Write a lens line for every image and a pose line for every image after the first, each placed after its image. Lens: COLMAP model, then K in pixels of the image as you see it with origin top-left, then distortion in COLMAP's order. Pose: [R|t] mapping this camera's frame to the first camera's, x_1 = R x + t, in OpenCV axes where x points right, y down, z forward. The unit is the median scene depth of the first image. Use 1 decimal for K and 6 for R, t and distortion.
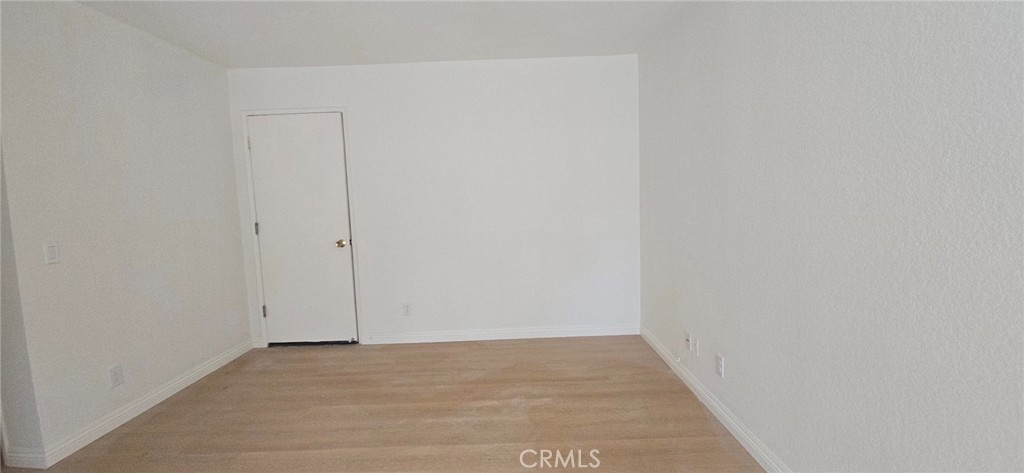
lens RADIAL K [[417.5, 0, 518.0], [0, 417.5, 237.8], [0, 0, 1]] dist [-0.008911, -0.000033]
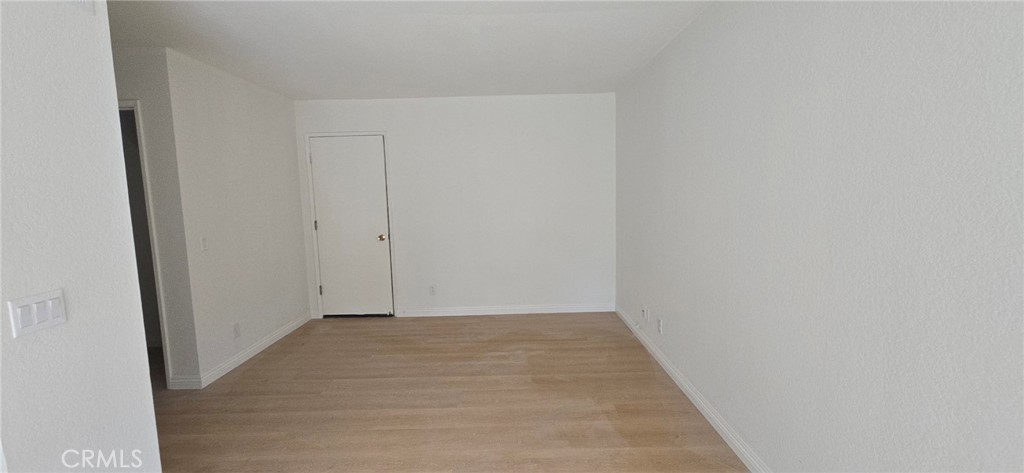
lens RADIAL K [[417.5, 0, 512.8], [0, 417.5, 235.3], [0, 0, 1]] dist [-0.008911, -0.000033]
pose [[0.999881, 0.010665, -0.011166, -0.011511], [-0.010552, 0.999893, 0.010130, -0.012830], [0.011272, -0.010011, 0.999886, -0.339897]]
